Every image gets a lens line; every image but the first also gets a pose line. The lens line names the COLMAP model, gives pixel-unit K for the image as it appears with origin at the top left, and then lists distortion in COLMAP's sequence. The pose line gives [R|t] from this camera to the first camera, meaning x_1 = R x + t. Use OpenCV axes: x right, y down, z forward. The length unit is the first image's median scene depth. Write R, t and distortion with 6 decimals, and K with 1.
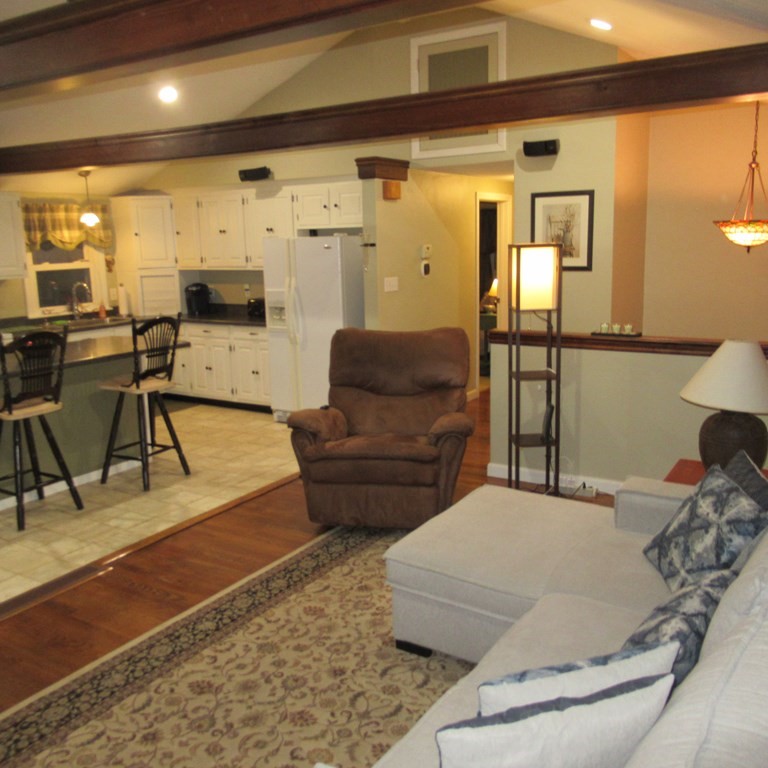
lens RADIAL K [[759.5, 0, 382.0], [0, 759.5, 385.9], [0, 0, 1]] dist [-0.008890, 0.006312]
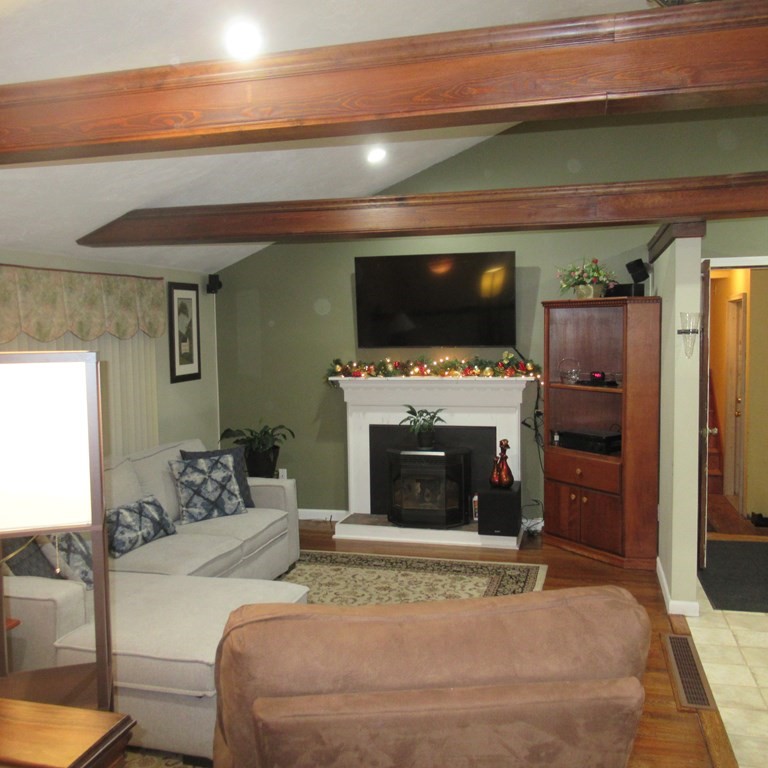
lens RADIAL K [[759.5, 0, 382.0], [0, 759.5, 385.9], [0, 0, 1]] dist [-0.008890, 0.006312]
pose [[-0.957855, 0.055486, -0.281842, 0.186138], [-0.020443, 0.965512, 0.259556, -0.197308], [0.286523, 0.254379, -0.923686, 1.010820]]
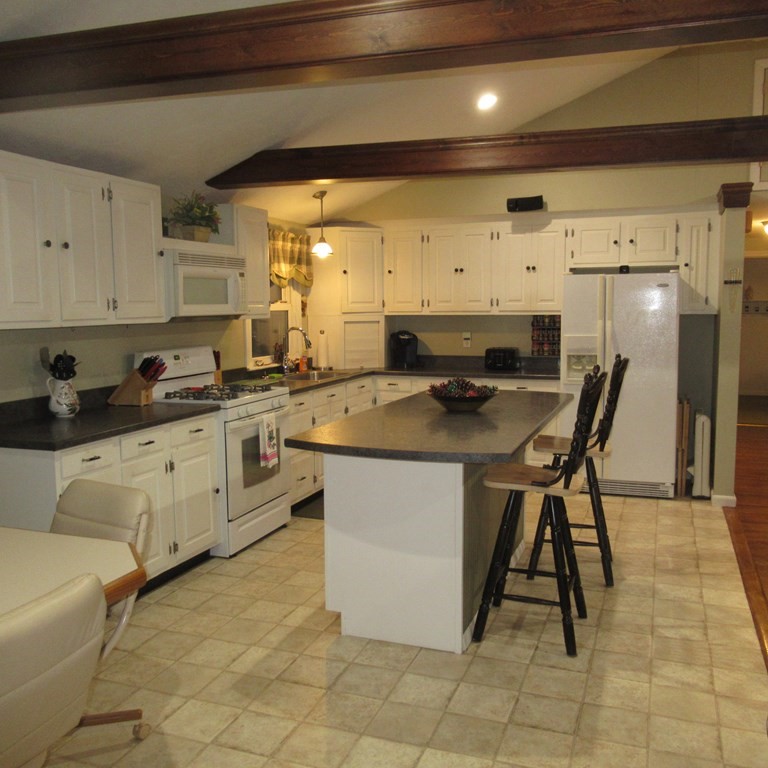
lens RADIAL K [[759.5, 0, 382.0], [0, 759.5, 385.9], [0, 0, 1]] dist [-0.008890, 0.006312]
pose [[0.979768, -0.004275, 0.200089, -0.485489], [0.022384, 0.995840, -0.088329, 0.000276], [-0.198879, 0.091021, 0.975788, 0.200307]]
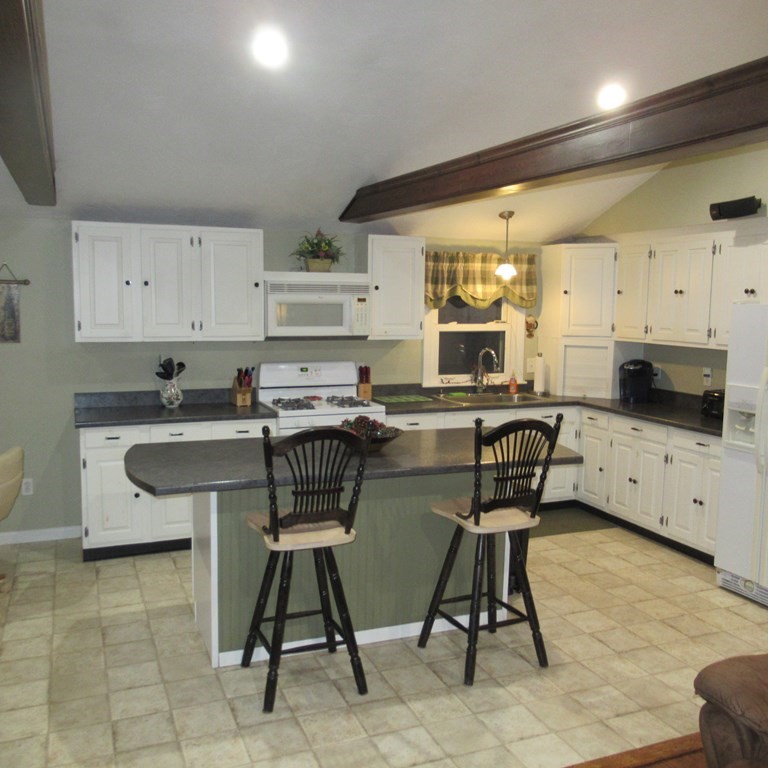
lens RADIAL K [[759.5, 0, 382.0], [0, 759.5, 385.9], [0, 0, 1]] dist [-0.008890, 0.006312]
pose [[0.808937, 0.102178, -0.578948, -0.016395], [-0.146421, 0.988765, -0.030081, -0.057663], [0.569370, 0.109104, 0.814810, 0.288380]]
